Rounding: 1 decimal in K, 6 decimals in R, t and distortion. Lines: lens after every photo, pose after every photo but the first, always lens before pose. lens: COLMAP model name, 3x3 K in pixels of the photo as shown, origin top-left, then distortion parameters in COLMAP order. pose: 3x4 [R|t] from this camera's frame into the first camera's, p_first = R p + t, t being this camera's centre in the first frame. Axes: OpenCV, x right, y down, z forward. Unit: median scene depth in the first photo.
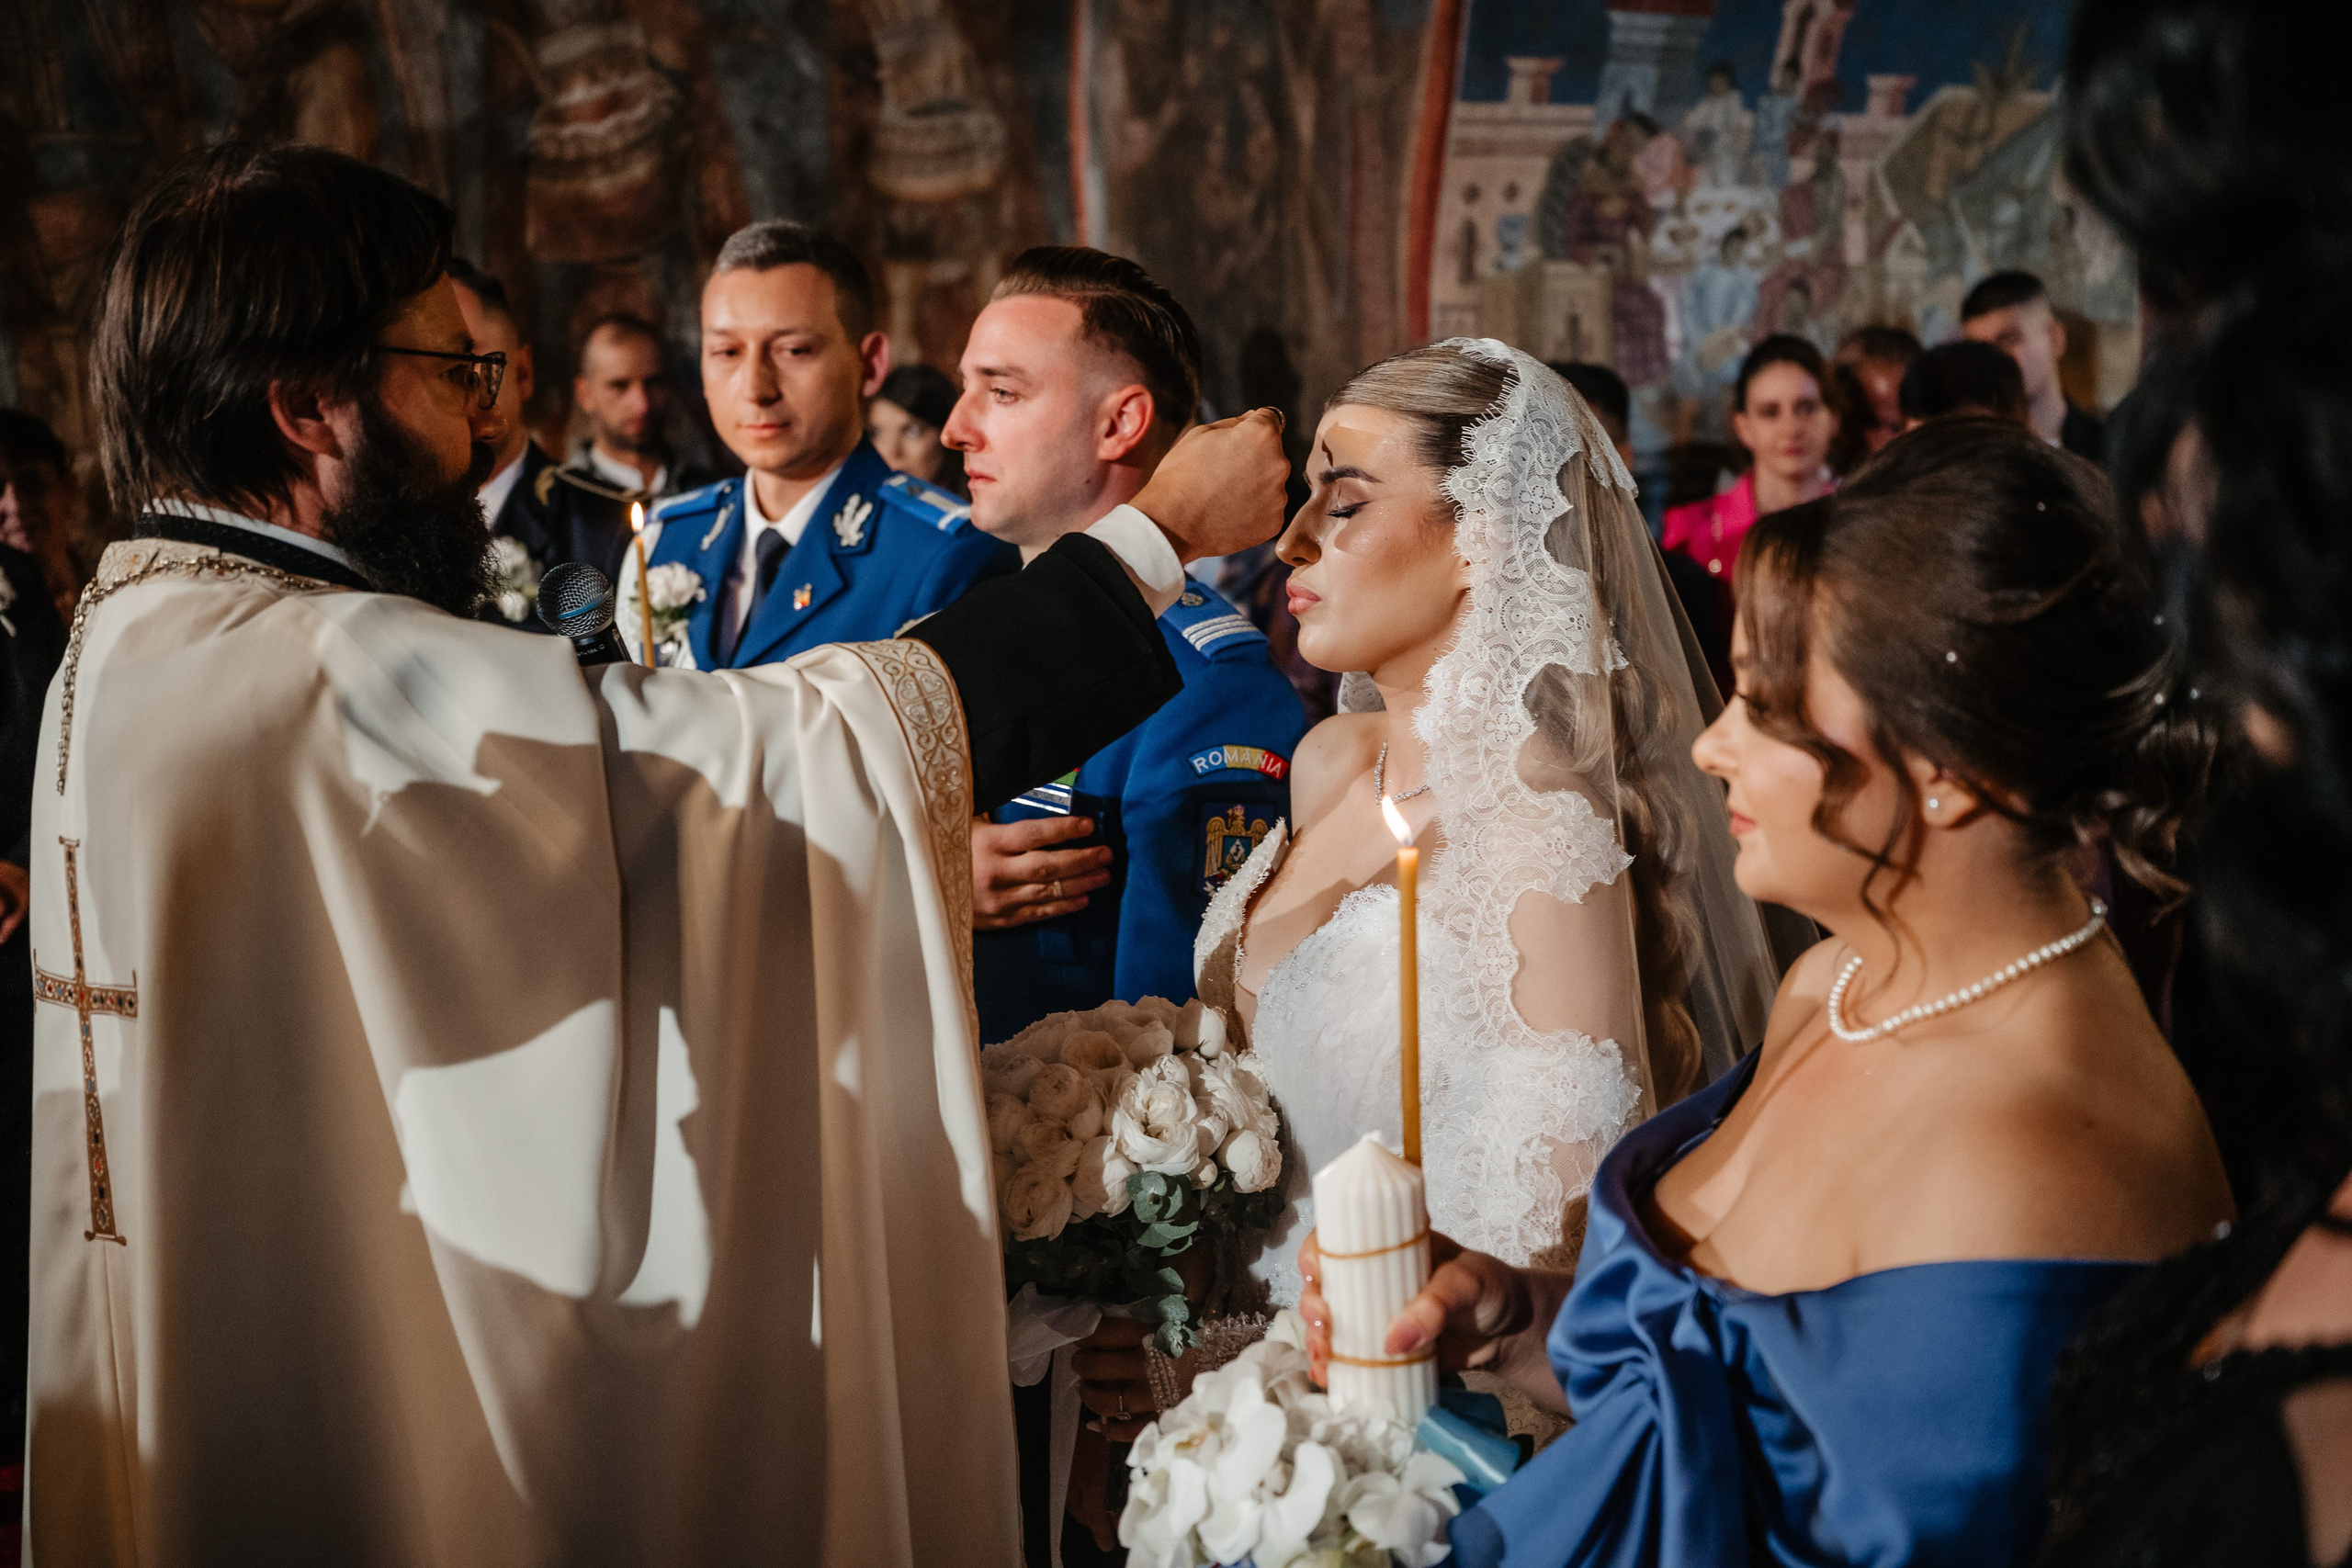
lens RADIAL K [[2755.9, 0, 1178.9], [0, 2755.9, 793.0], [0, 0, 1]] dist [0.114449, 0.000000]
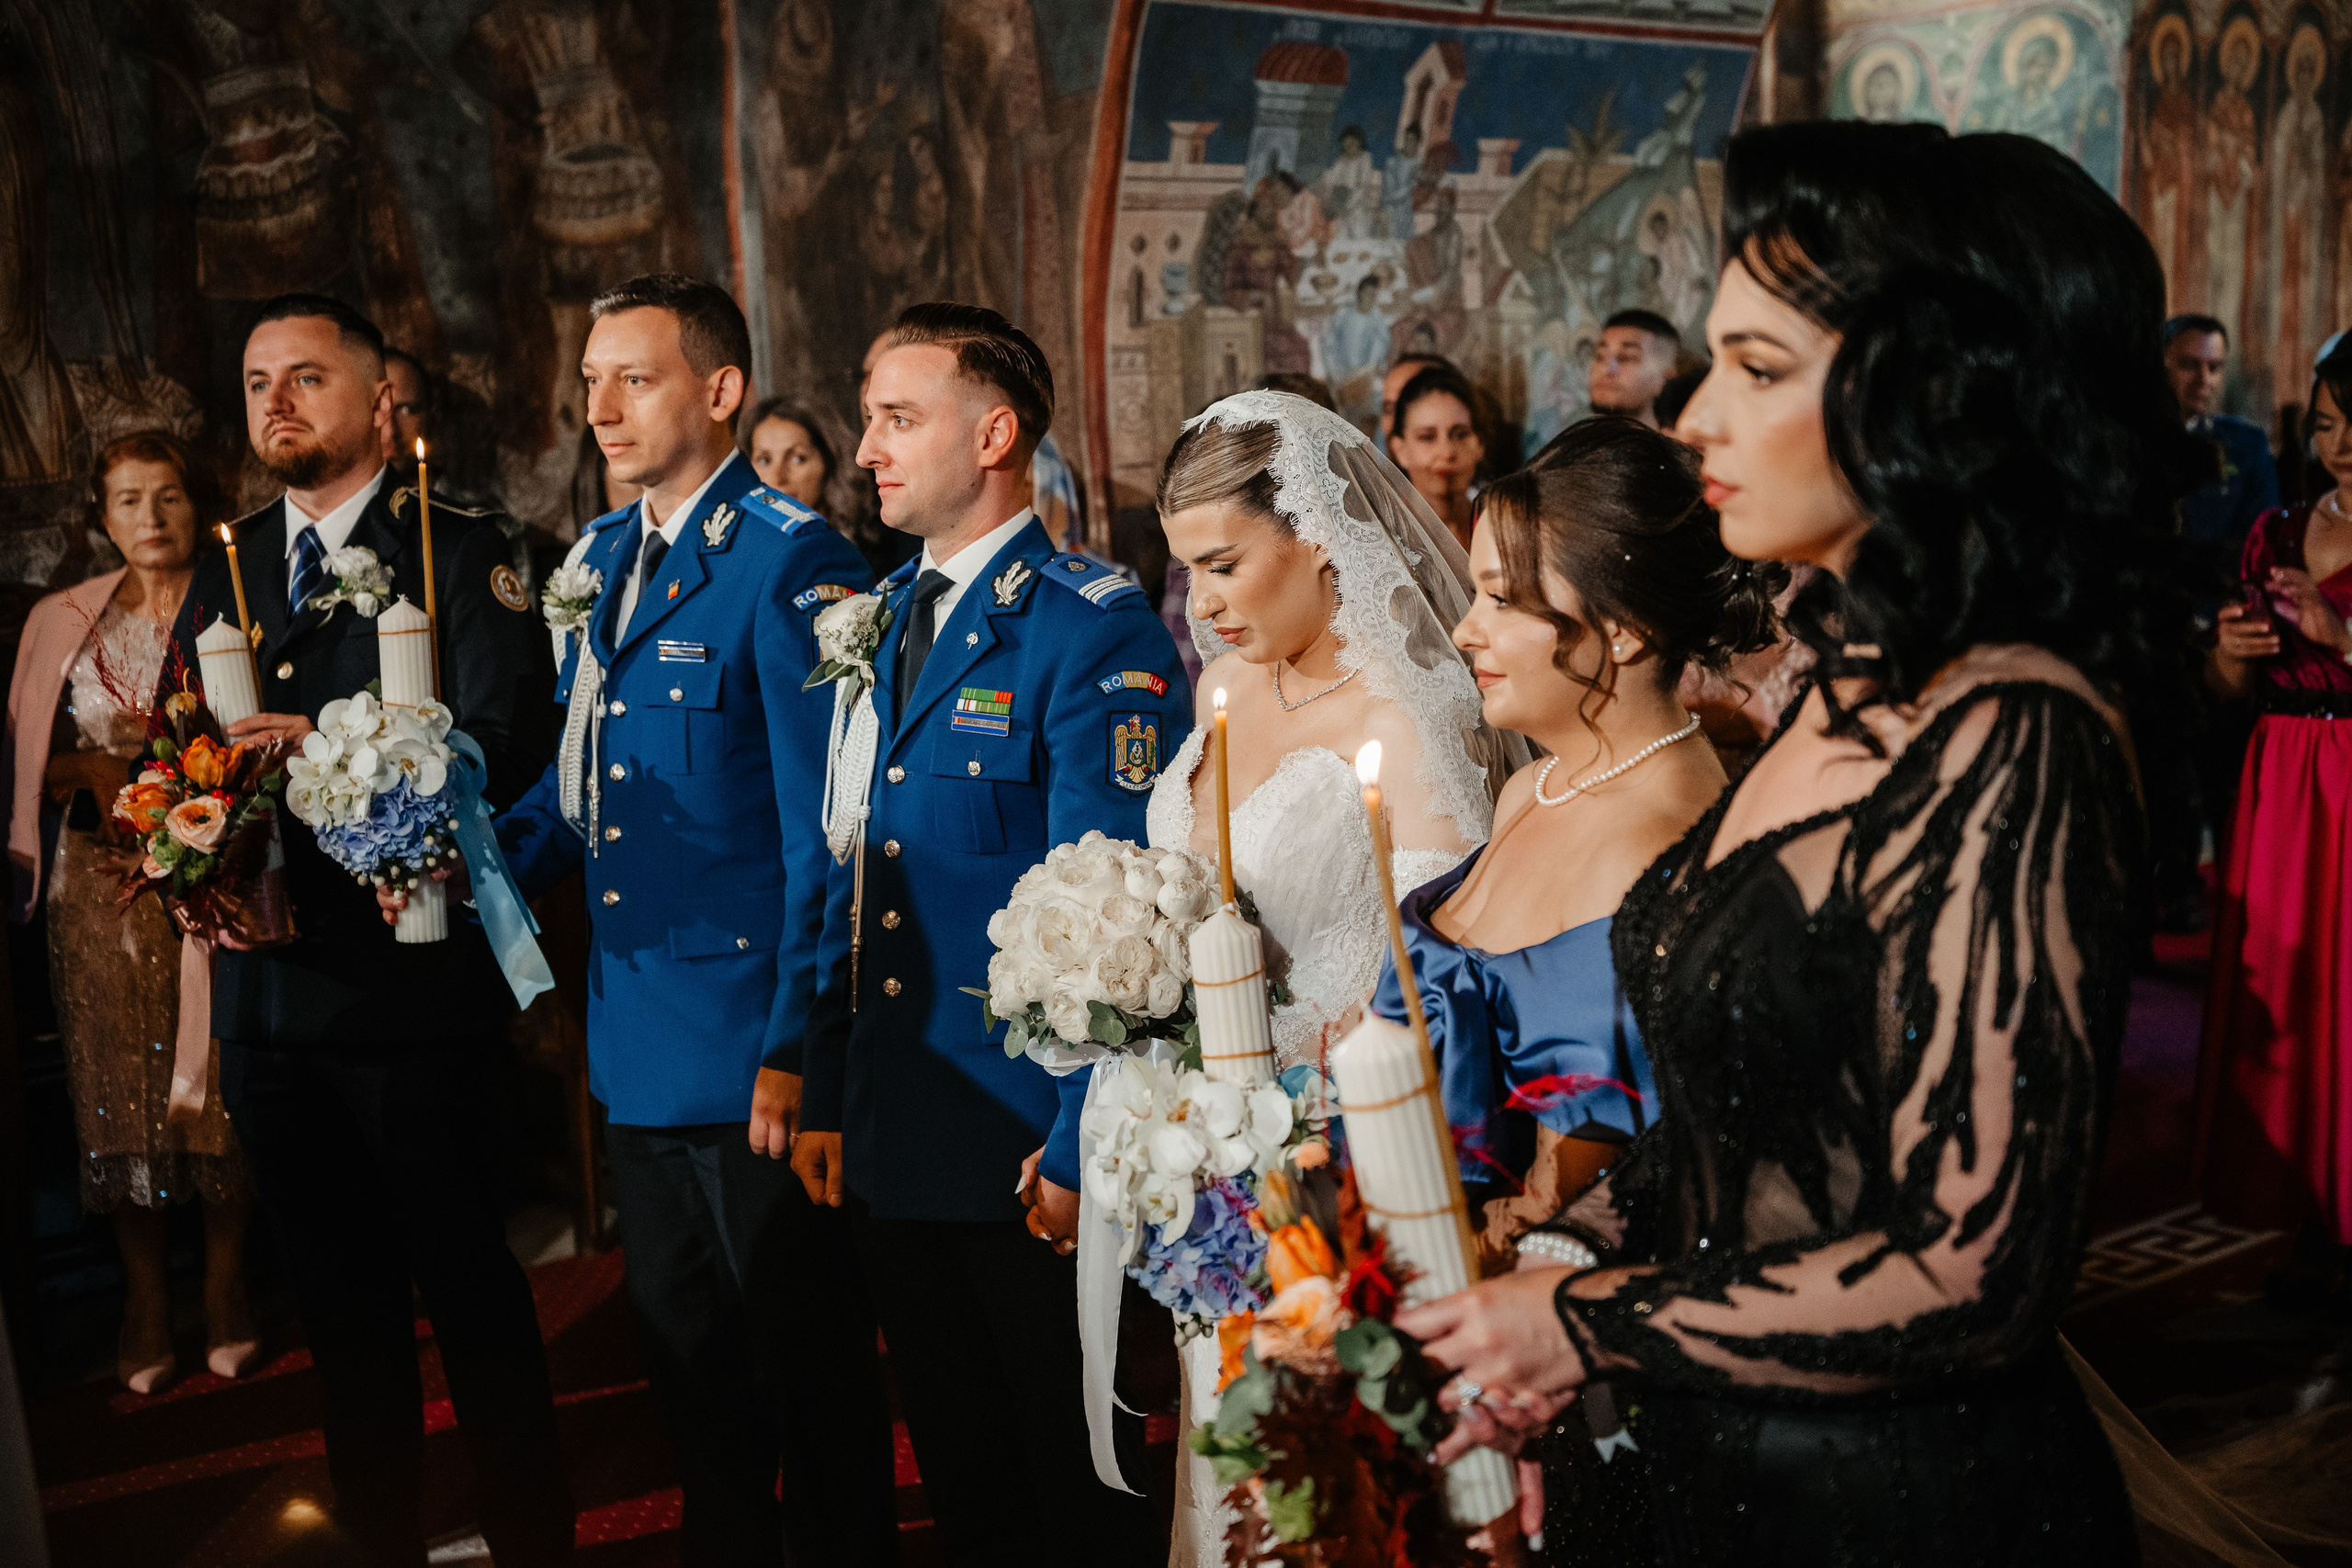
lens RADIAL K [[3049.7, 0, 1185.7], [0, 3049.7, 772.7], [0, 0, 1]] dist [0.250660, 0.000000]
pose [[0.985858, -0.027242, 0.165356, -0.078468], [0.033585, 0.998799, -0.035680, 0.033718], [-0.164186, 0.040729, 0.985588, -0.177105]]
